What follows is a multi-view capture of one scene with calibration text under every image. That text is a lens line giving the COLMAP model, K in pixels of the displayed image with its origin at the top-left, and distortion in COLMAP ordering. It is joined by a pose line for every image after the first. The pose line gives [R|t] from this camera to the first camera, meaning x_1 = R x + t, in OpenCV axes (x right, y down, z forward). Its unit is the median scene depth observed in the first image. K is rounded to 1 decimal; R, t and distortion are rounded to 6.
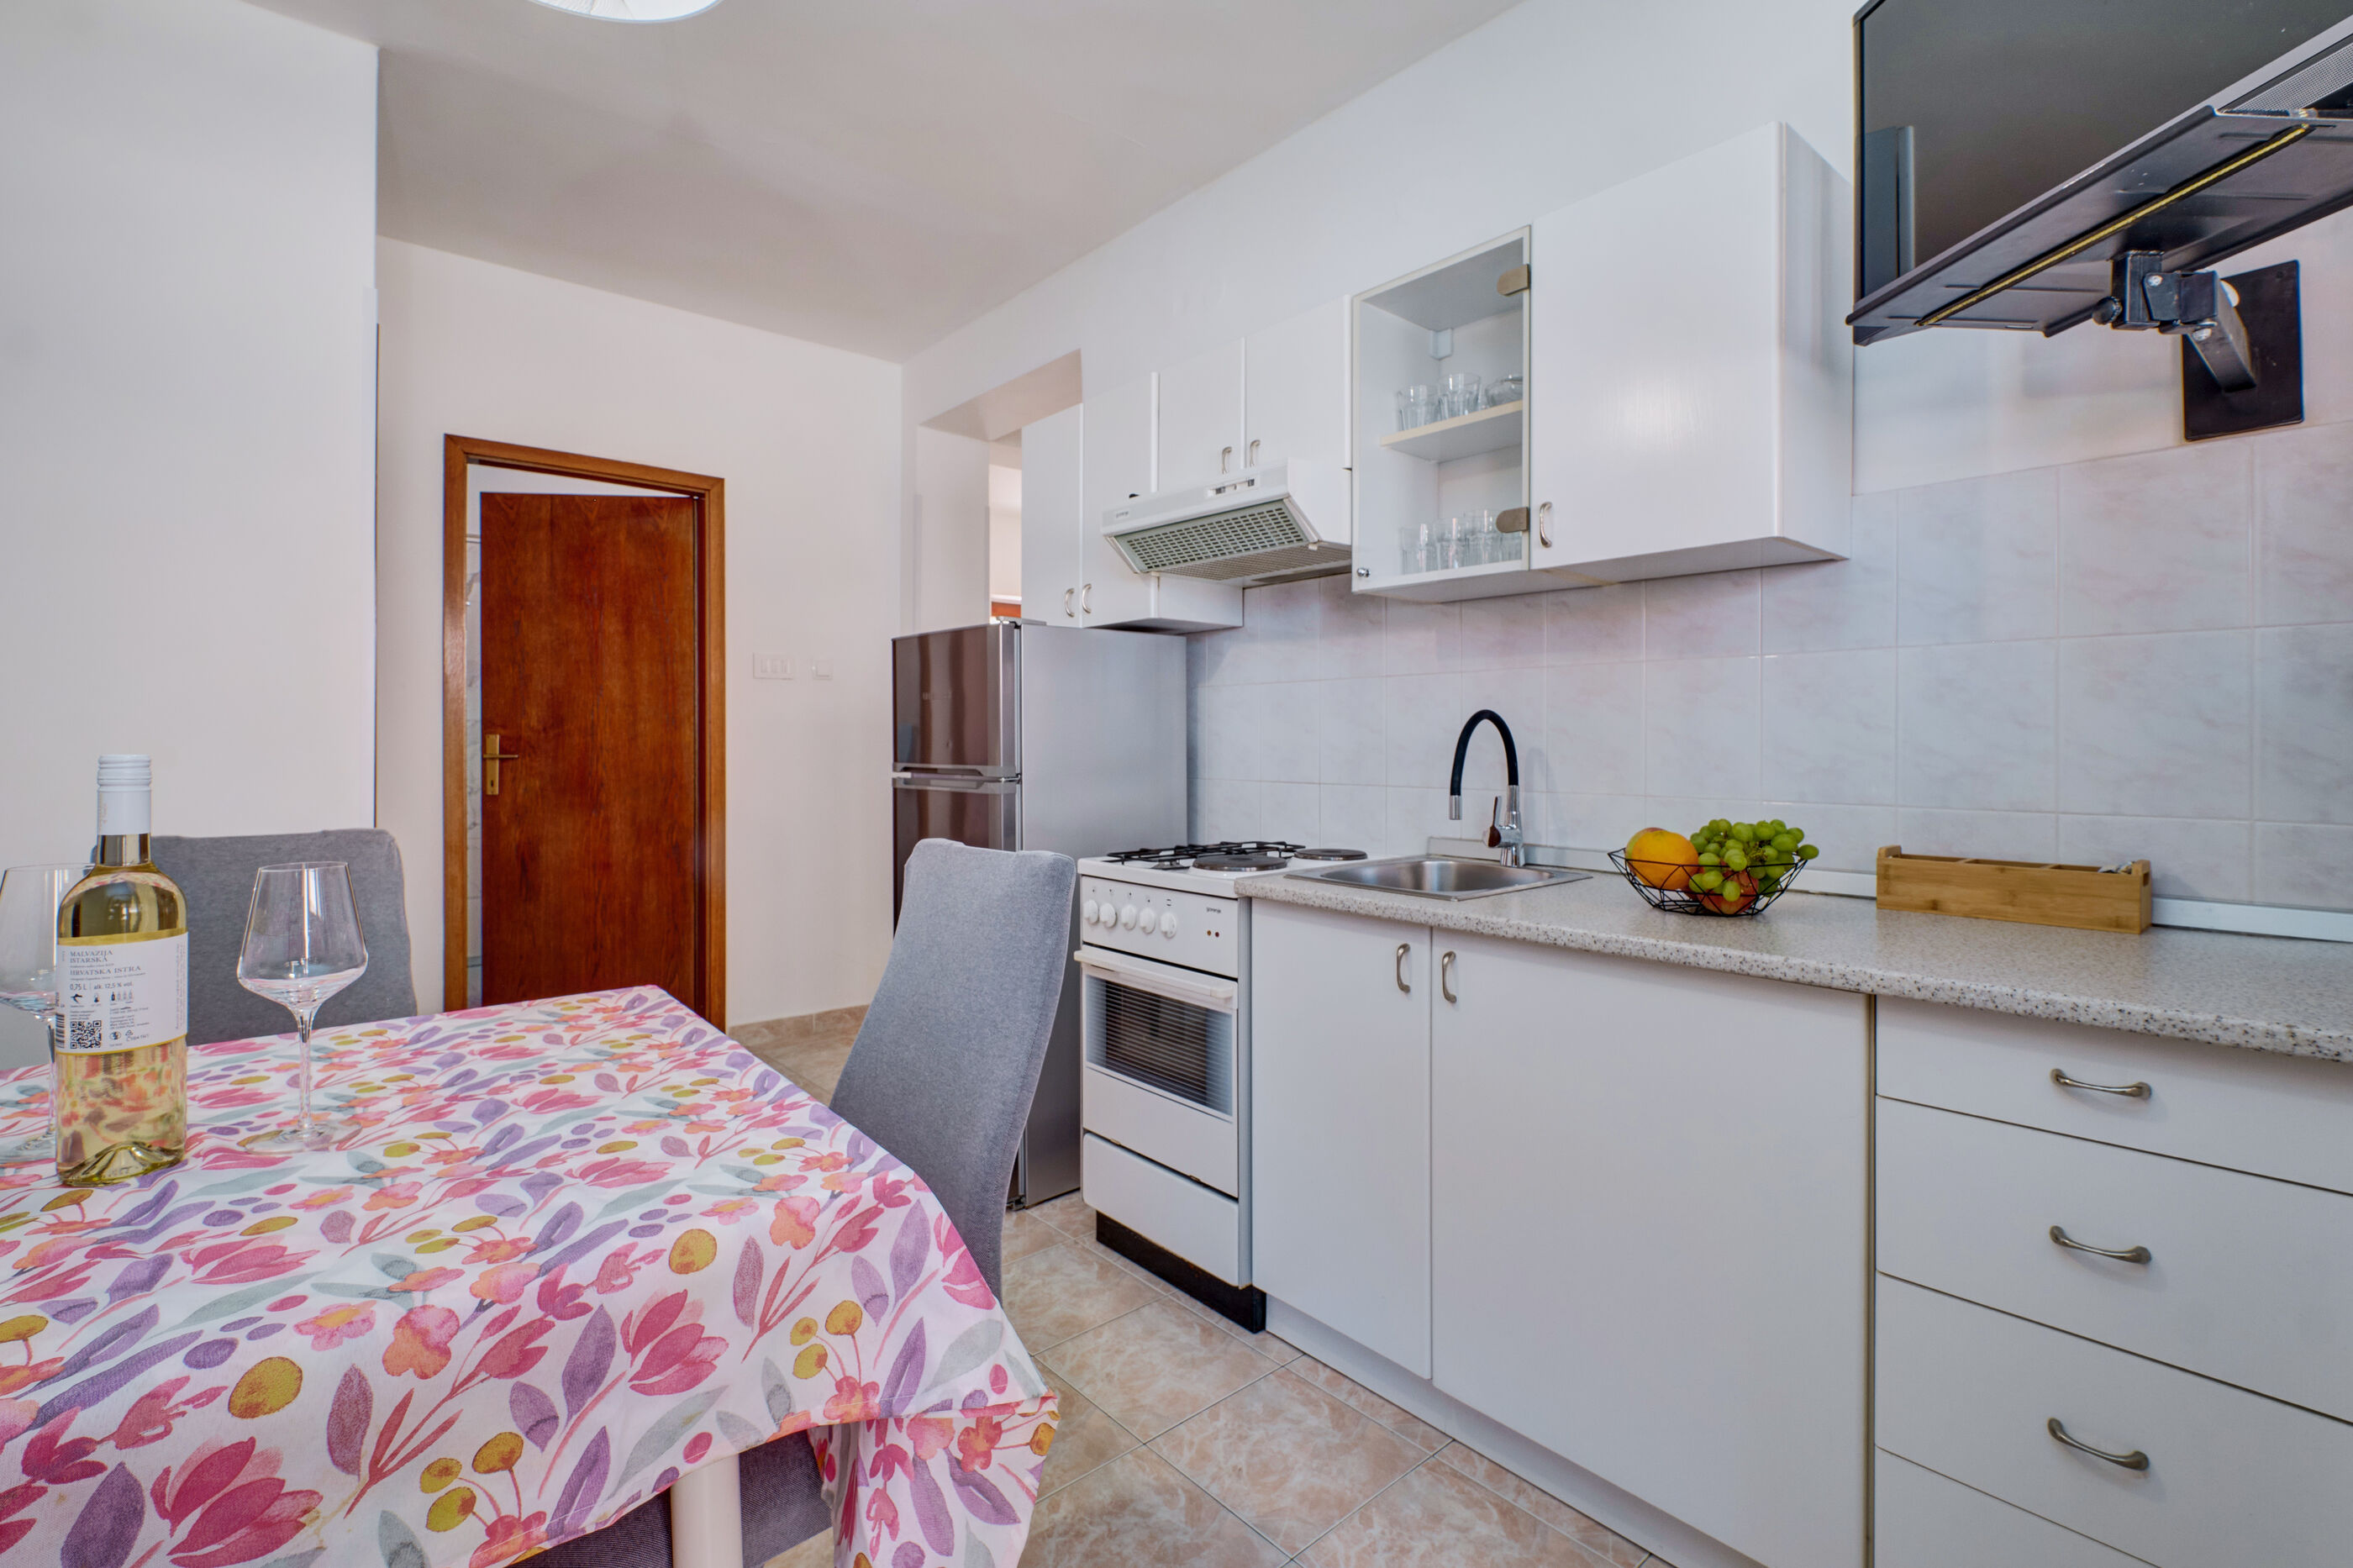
lens RADIAL K [[1022.8, 0, 1214.2], [0, 1022.8, 730.2], [0, 0, 1]] dist [-0.000342, 0.000244]
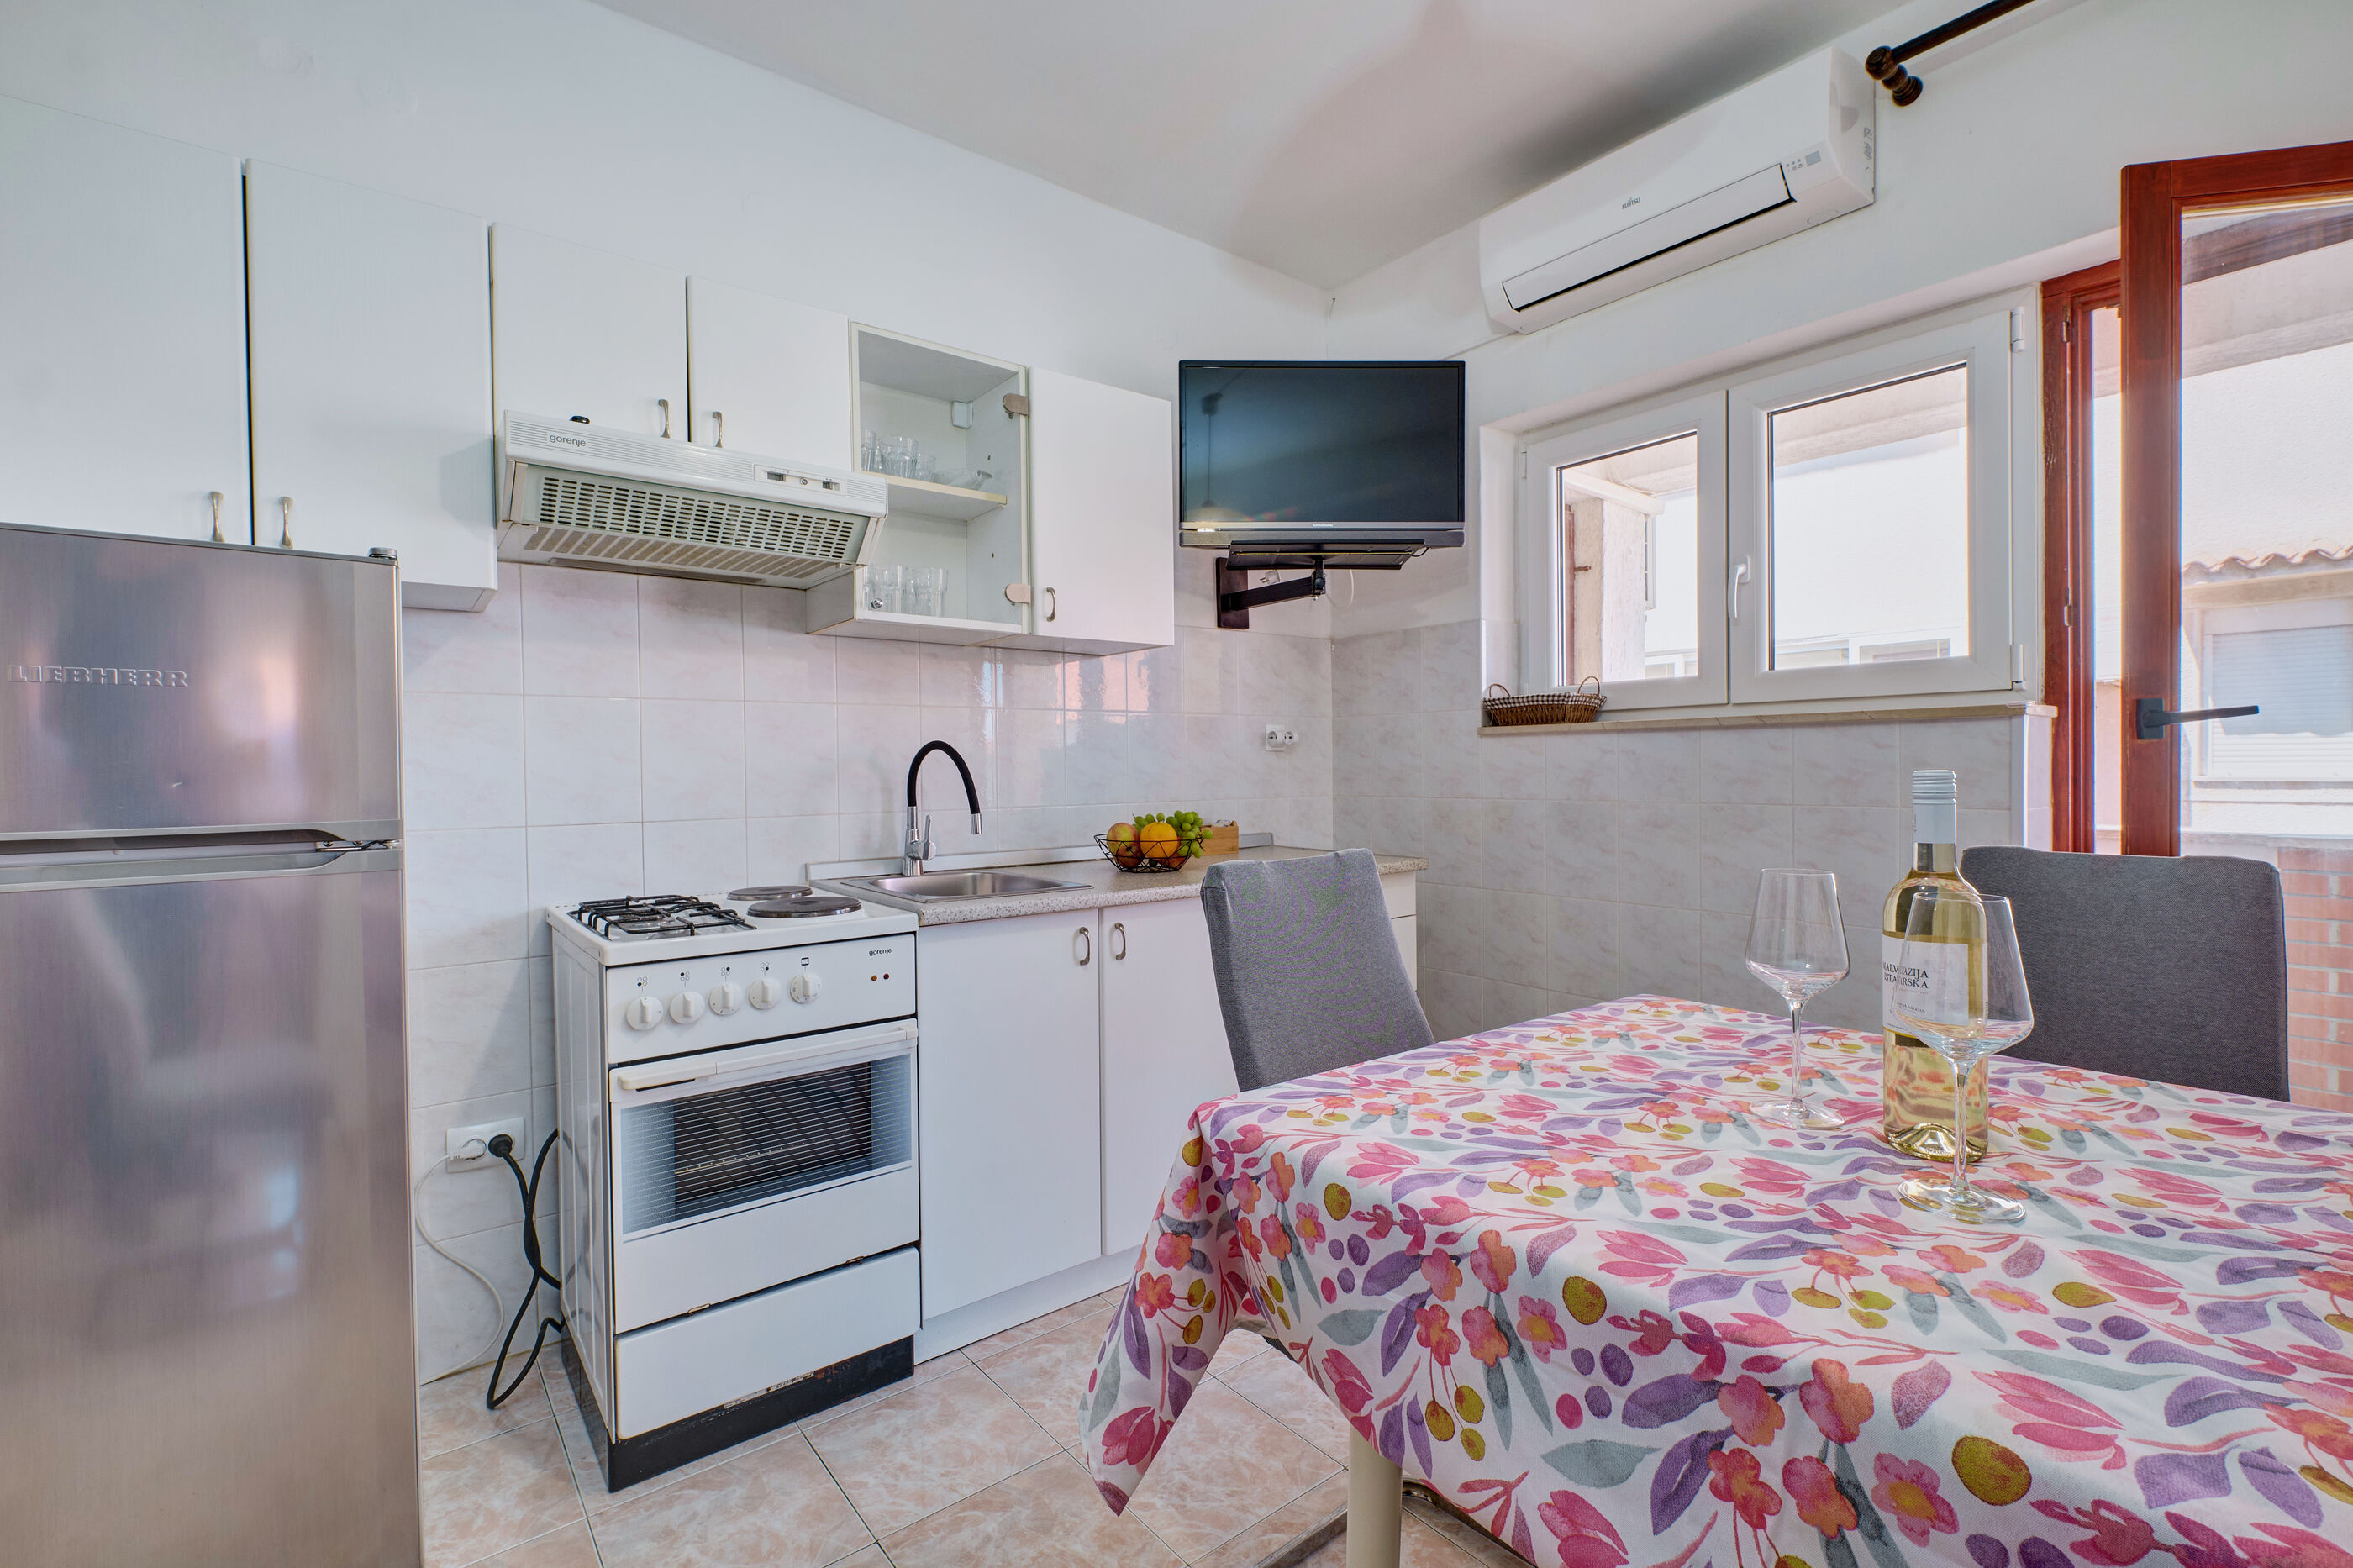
lens RADIAL K [[1026.1, 0, 1183.9], [0, 1026.1, 777.5], [0, 0, 1]] dist [-0.016666, -0.000238]
pose [[0.086355, -0.003181, 0.996259, -0.908594], [0.017637, 0.999843, 0.001664, 0.025956], [-0.996108, 0.017427, 0.086397, 0.658115]]
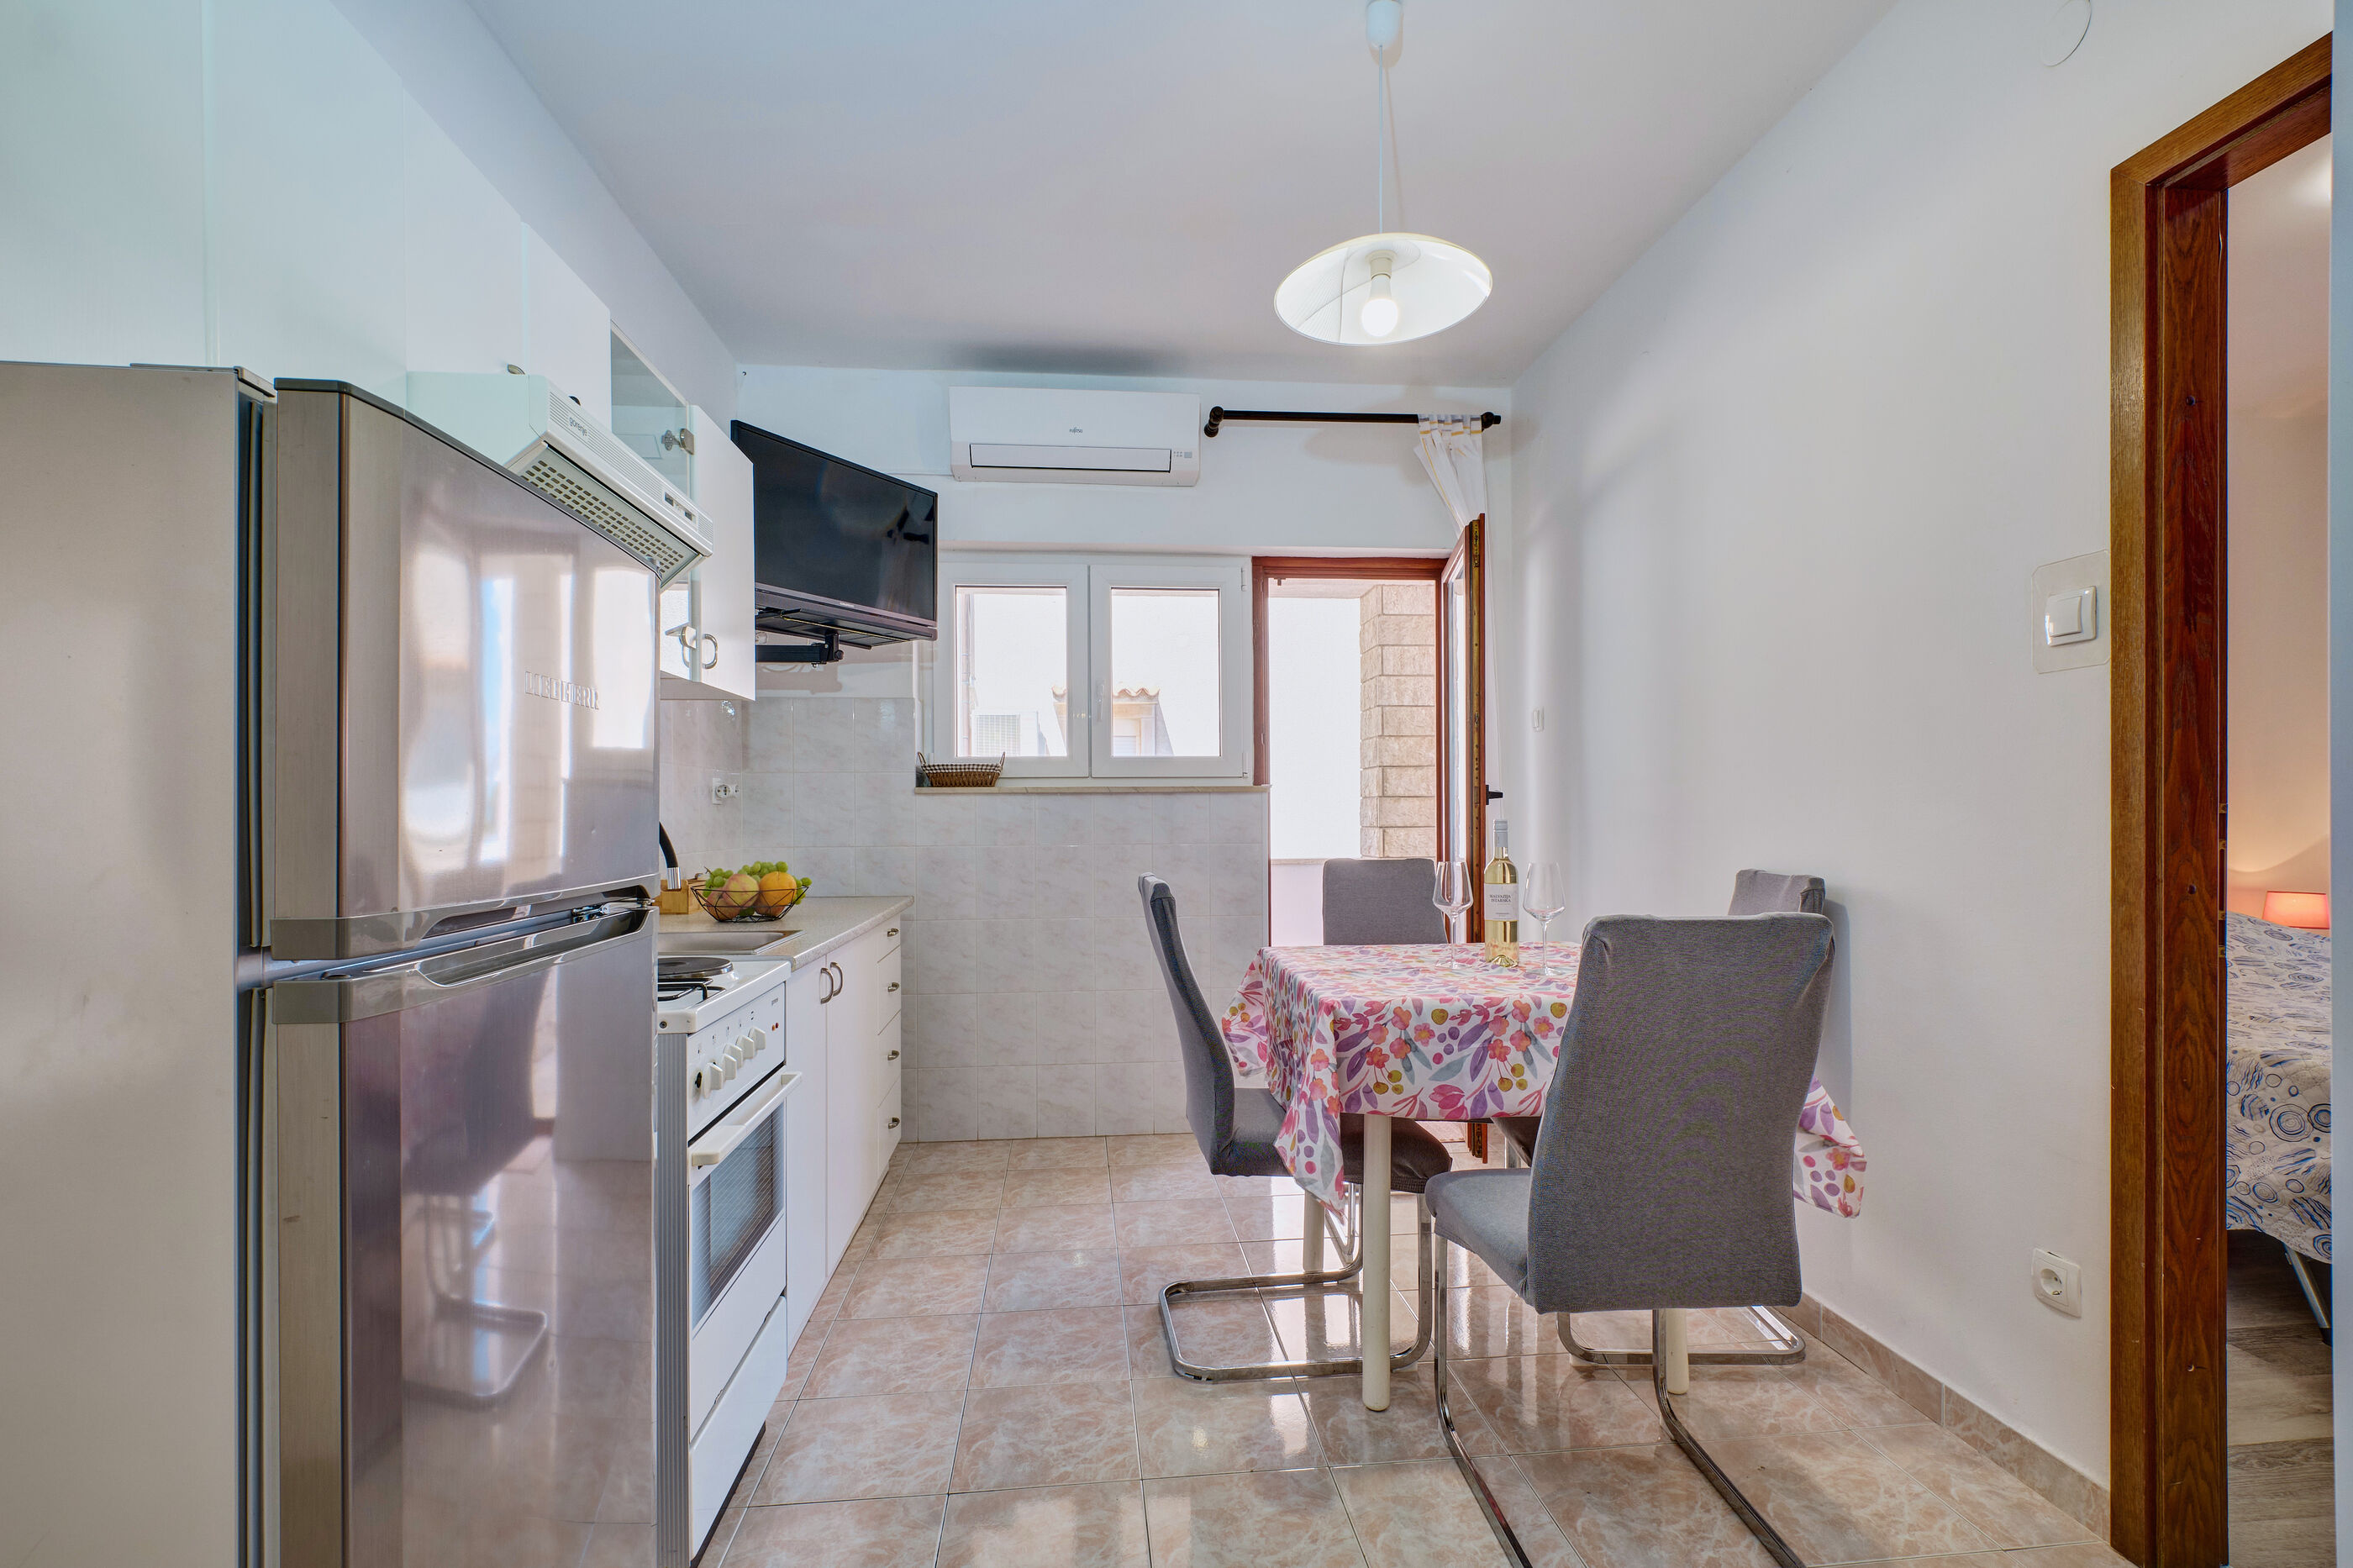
lens RADIAL K [[1040.8, 0, 1176.5], [0, 1040.8, 786.8], [0, 0, 1]] dist [0.001093, -0.000299]
pose [[-0.786438, 0.026568, 0.617097, -0.882752], [0.014522, 0.999594, -0.024529, 0.014207], [-0.617498, -0.010329, -0.786505, 1.545796]]
